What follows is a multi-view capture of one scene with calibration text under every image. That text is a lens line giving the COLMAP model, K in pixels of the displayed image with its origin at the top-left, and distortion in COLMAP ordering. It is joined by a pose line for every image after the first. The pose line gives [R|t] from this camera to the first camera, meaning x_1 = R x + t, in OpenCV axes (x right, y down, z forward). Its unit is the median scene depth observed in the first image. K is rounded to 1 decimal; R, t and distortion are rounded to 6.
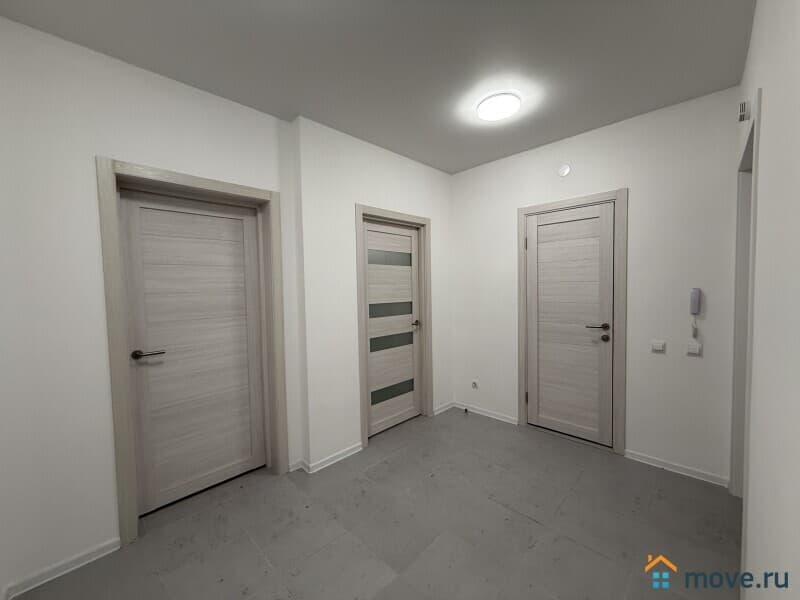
lens RADIAL K [[318.3, 0, 396.2], [0, 318.3, 300.0], [0, 0, 1]] dist [0.000406, -0.000390]
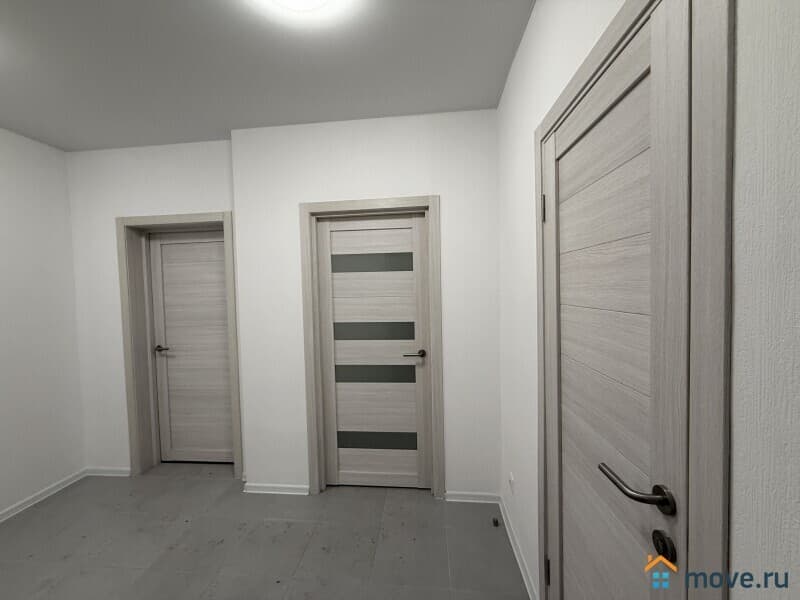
lens RADIAL K [[318.3, 0, 398.2], [0, 318.3, 300.6], [0, 0, 1]] dist [0.000406, -0.000390]
pose [[0.636681, 0.033153, -0.770415, 0.634434], [-0.019464, 0.999448, 0.026923, -0.067405], [0.770882, -0.002146, 0.636974, 0.605893]]
